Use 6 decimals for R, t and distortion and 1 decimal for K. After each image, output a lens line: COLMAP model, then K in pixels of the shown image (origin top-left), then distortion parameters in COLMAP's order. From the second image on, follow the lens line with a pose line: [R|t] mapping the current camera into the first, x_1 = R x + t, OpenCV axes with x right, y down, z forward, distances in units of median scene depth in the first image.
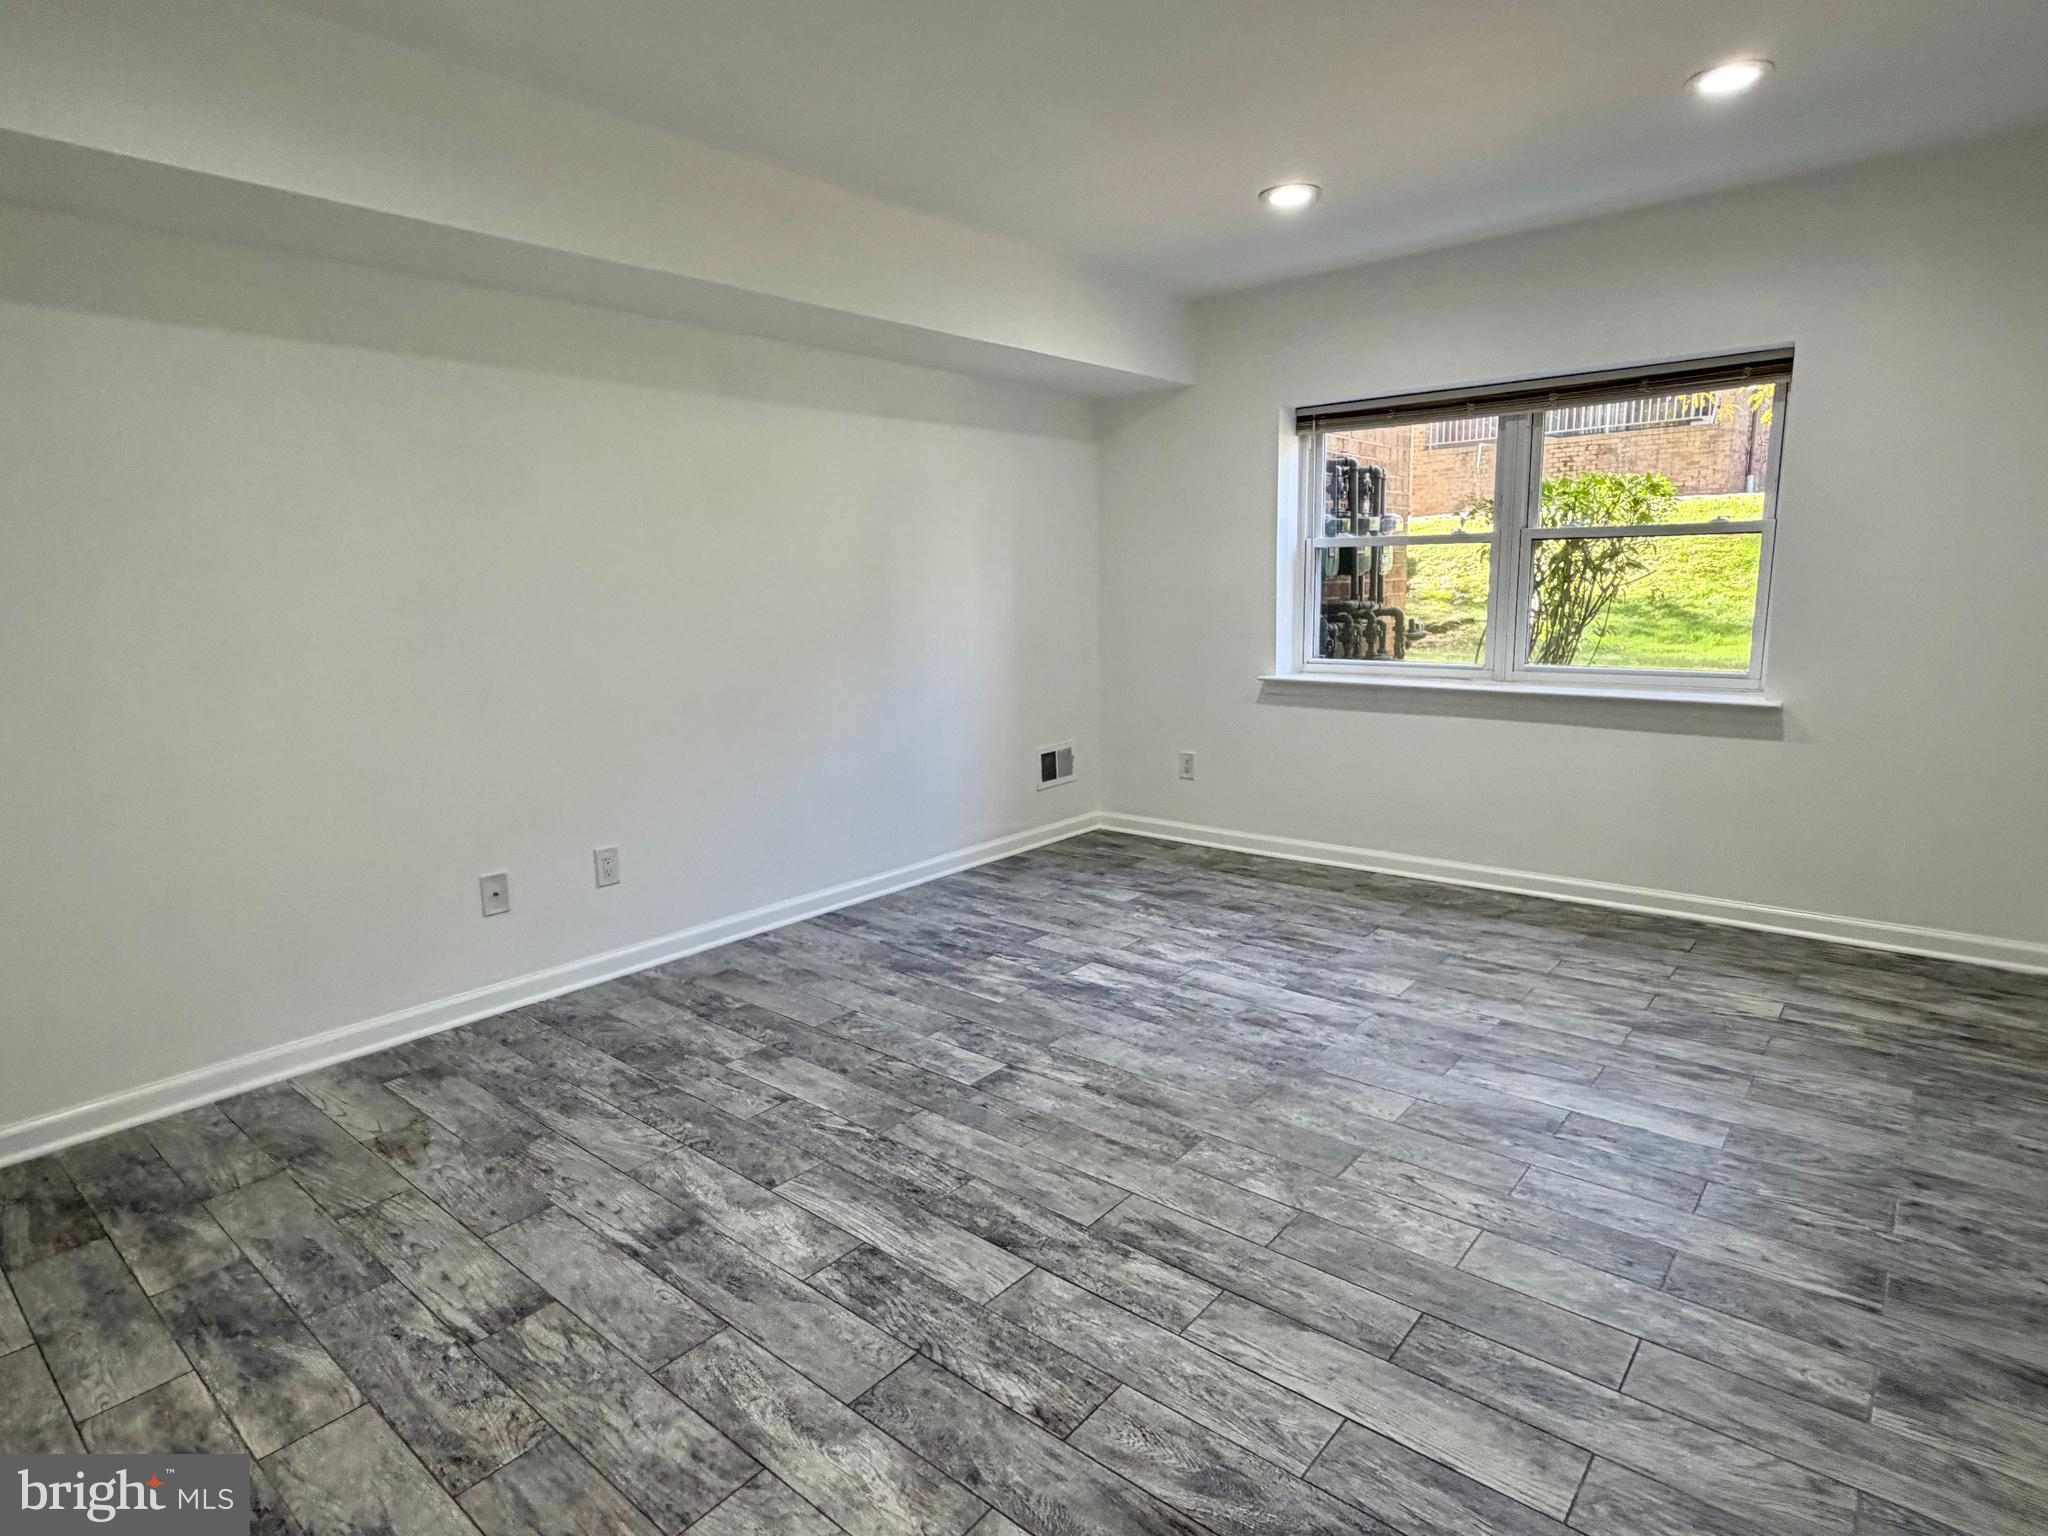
lens RADIAL K [[1146.6, 0, 1026.5], [0, 1146.6, 778.4], [0, 0, 1]] dist [-0.000548, 0.000380]
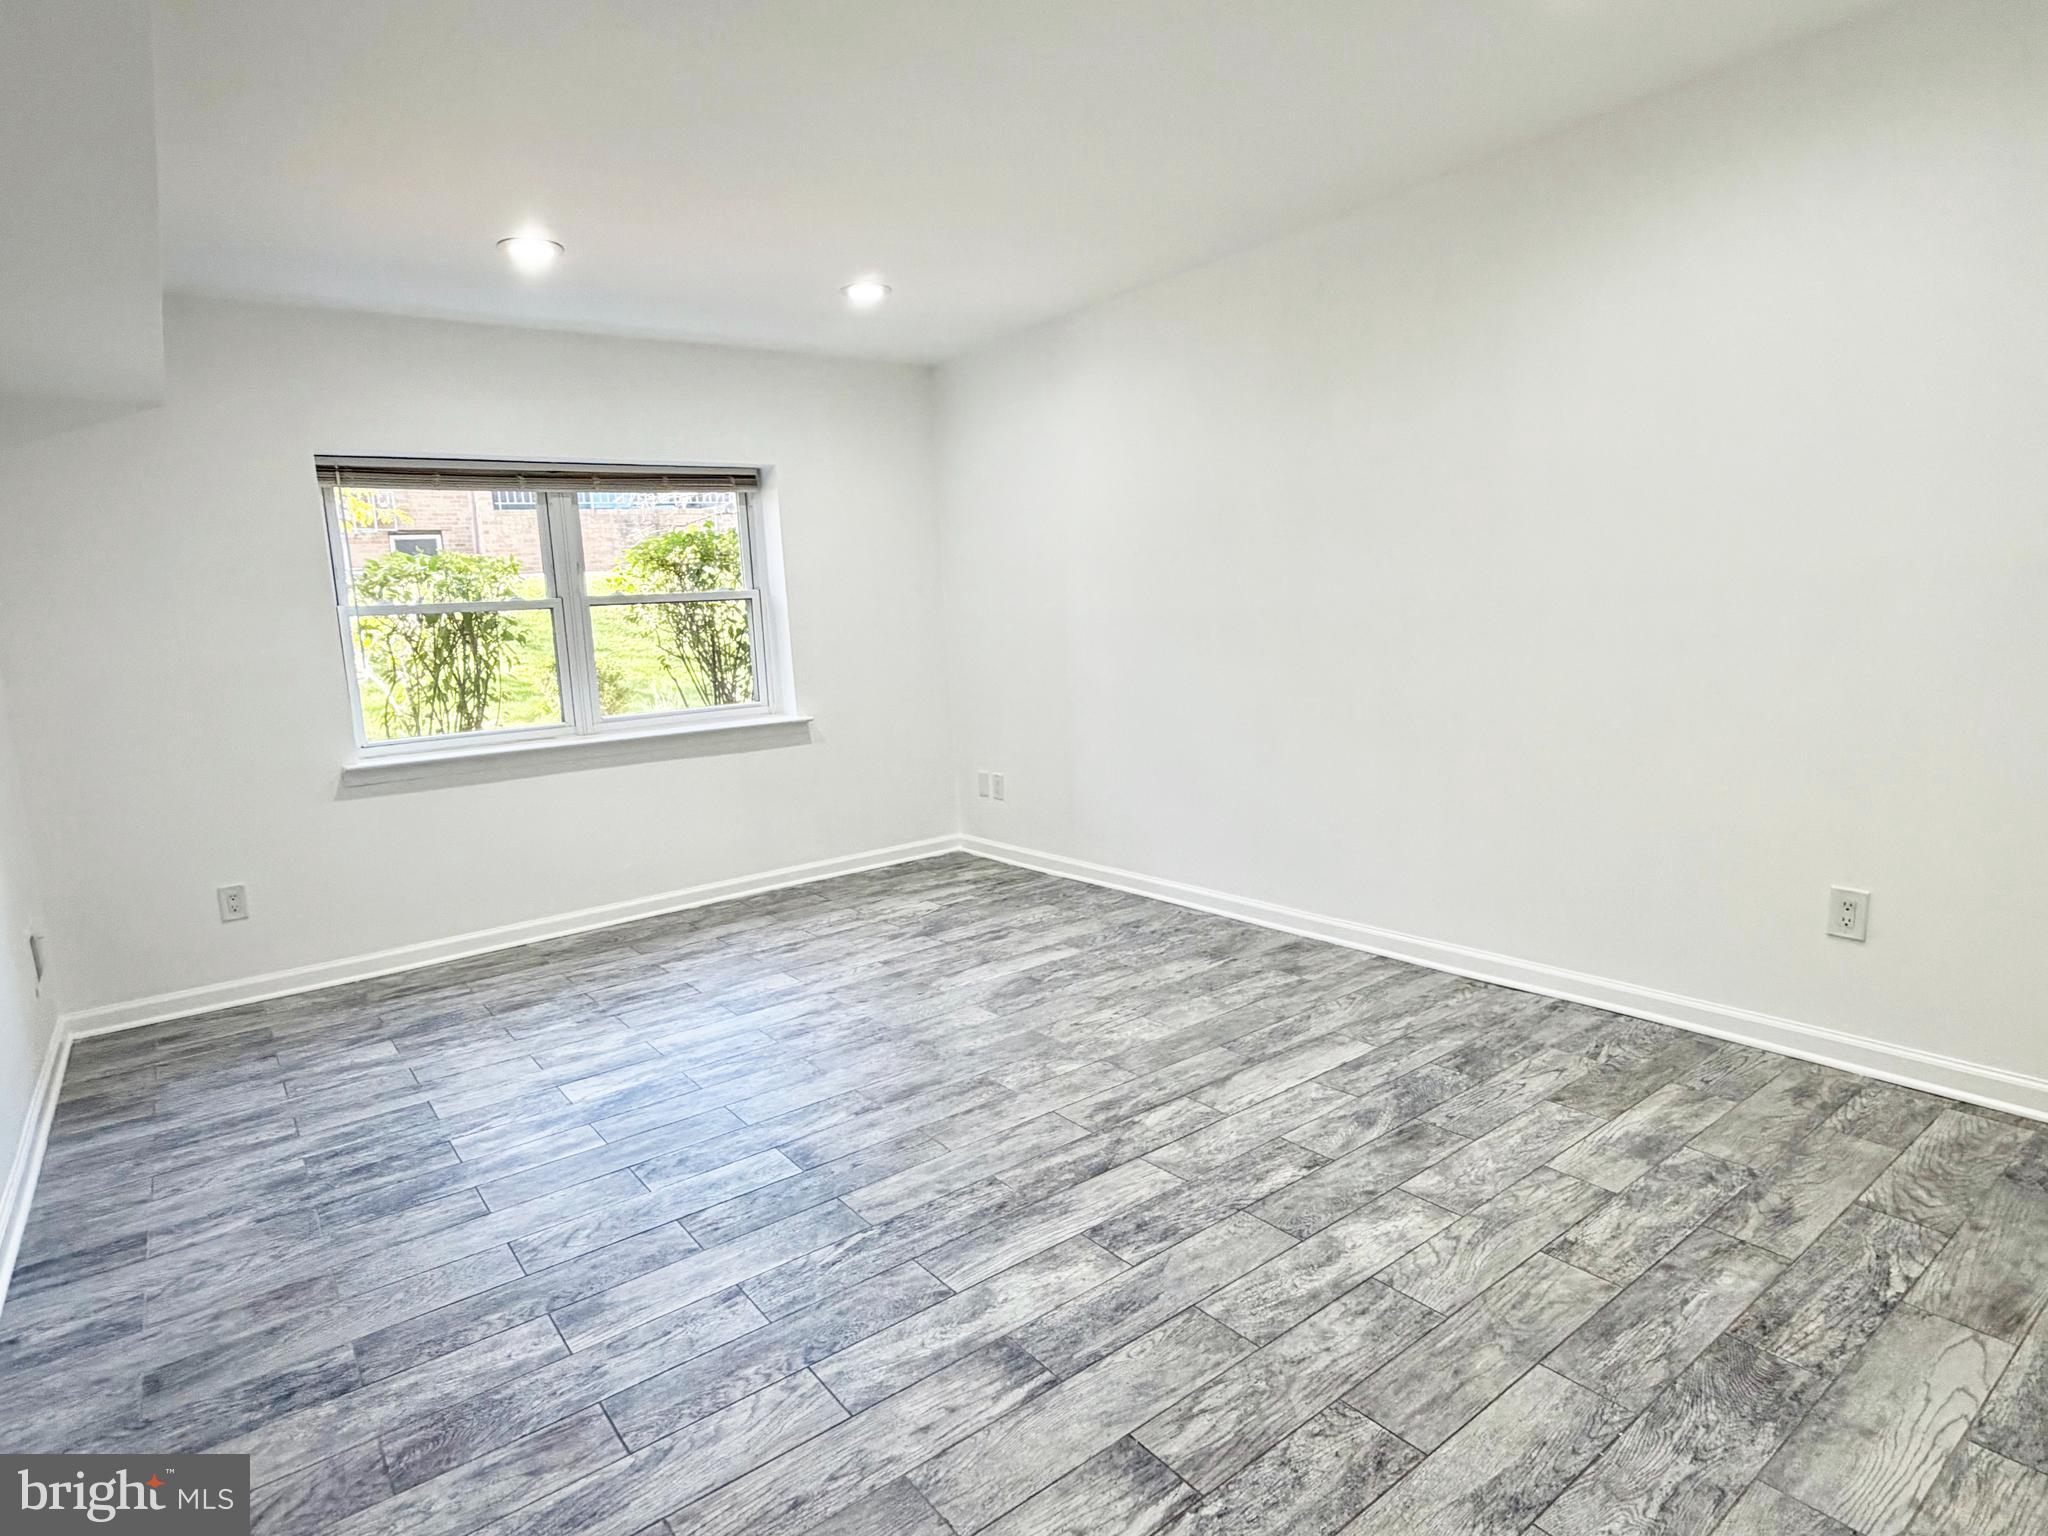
lens RADIAL K [[1143.3, 0, 1024.0], [0, 1143.3, 768.0], [0, 0, 1]] dist [0.001581, -0.000224]
pose [[0.198366, -0.127340, 0.971821, -1.016752], [0.221896, 0.971614, 0.082020, -0.092499], [-0.954680, 0.199374, 0.220991, 0.680117]]
